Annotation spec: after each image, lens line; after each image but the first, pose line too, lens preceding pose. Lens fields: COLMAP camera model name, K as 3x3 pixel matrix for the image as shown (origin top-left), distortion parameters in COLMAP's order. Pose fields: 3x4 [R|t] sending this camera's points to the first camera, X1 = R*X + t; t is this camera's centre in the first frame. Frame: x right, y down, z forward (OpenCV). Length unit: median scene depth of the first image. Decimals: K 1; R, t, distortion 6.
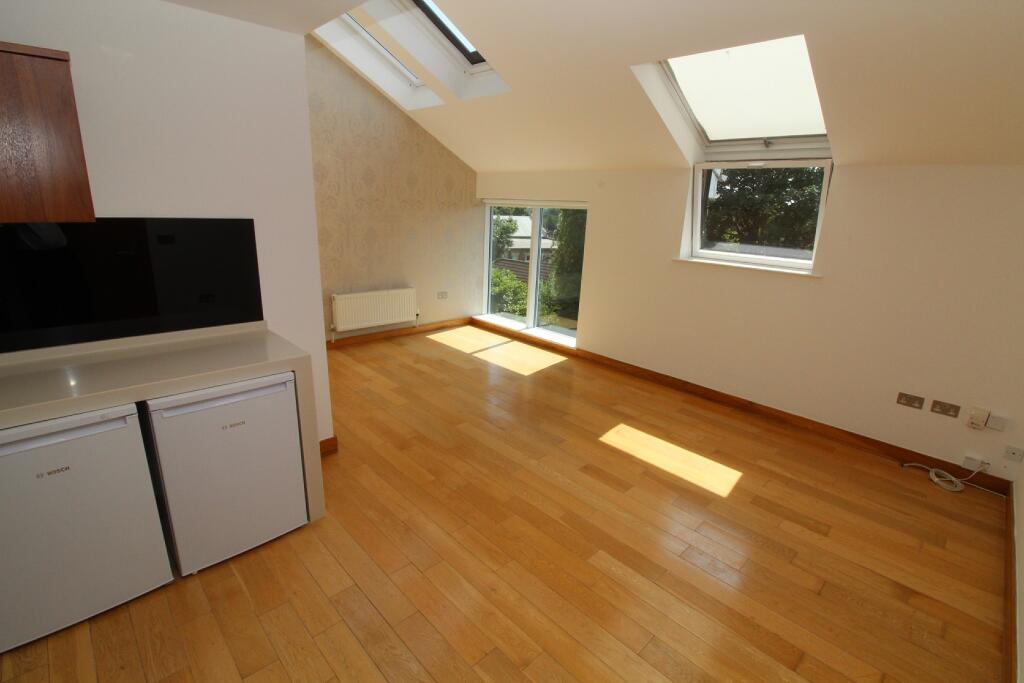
lens RADIAL K [[474.2, 0, 518.4], [0, 474.2, 343.3], [0, 0, 1]] dist [-0.005202, -0.002812]
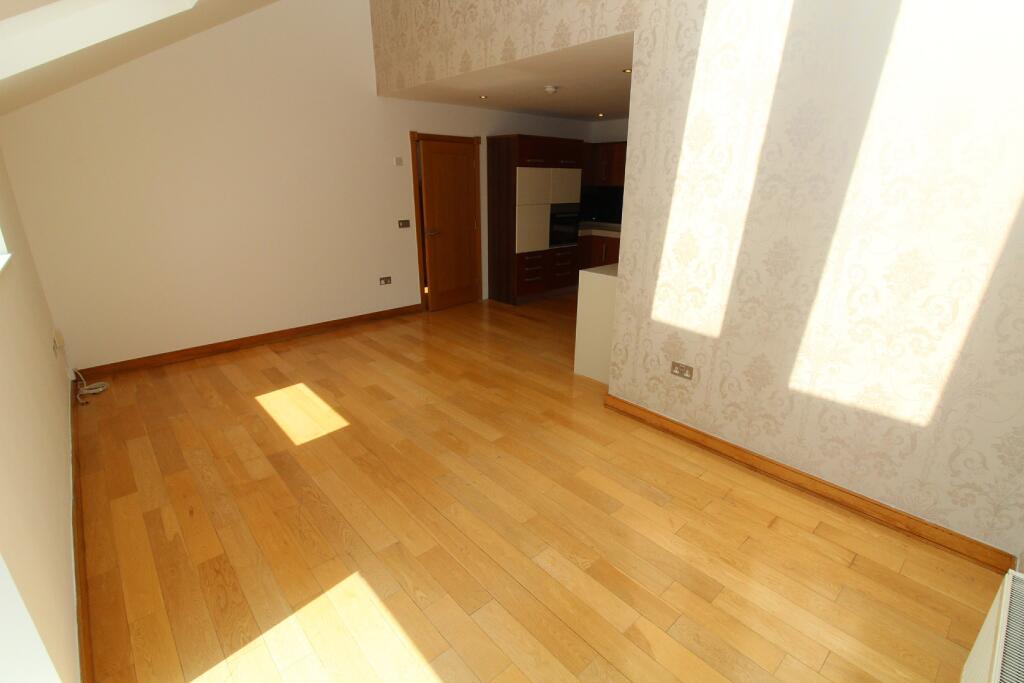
lens RADIAL K [[474.2, 0, 516.8], [0, 474.2, 341.9], [0, 0, 1]] dist [-0.005202, -0.002812]
pose [[-0.997898, -0.060814, 0.022387, -0.125559], [-0.036728, 0.815360, 0.577788, -0.356096], [-0.053391, 0.575751, -0.815880, 1.219175]]
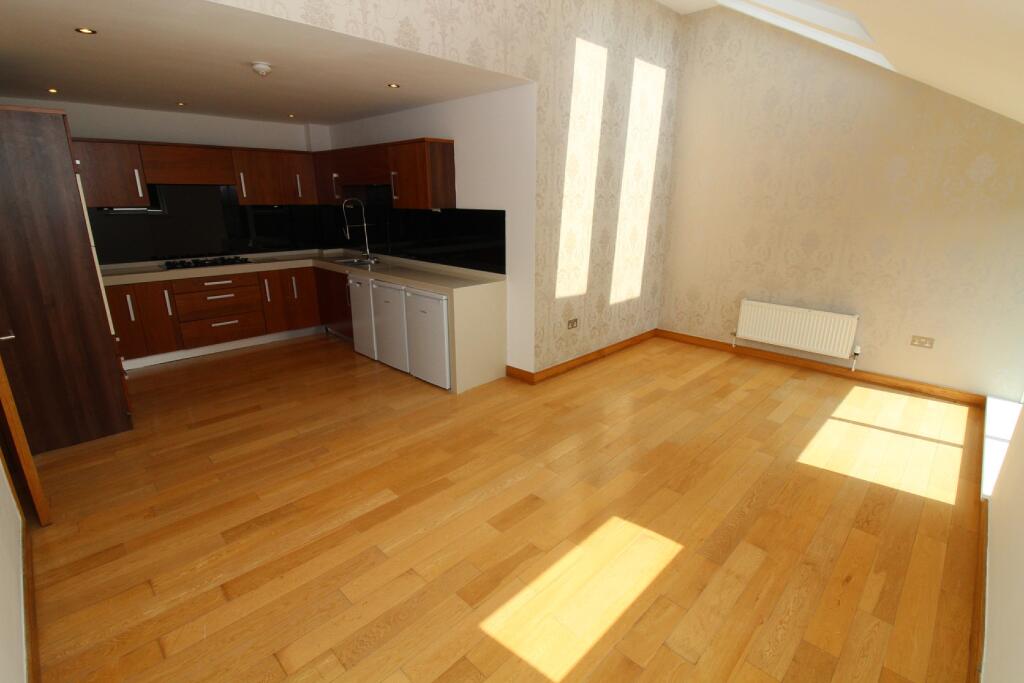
lens RADIAL K [[474.2, 0, 521.1], [0, 474.2, 340.8], [0, 0, 1]] dist [-0.005202, -0.002812]
pose [[0.021587, 0.246915, -0.968797, 0.587687], [-0.284092, 0.930592, 0.230848, -0.124744], [0.958554, 0.270244, 0.090235, 0.538022]]
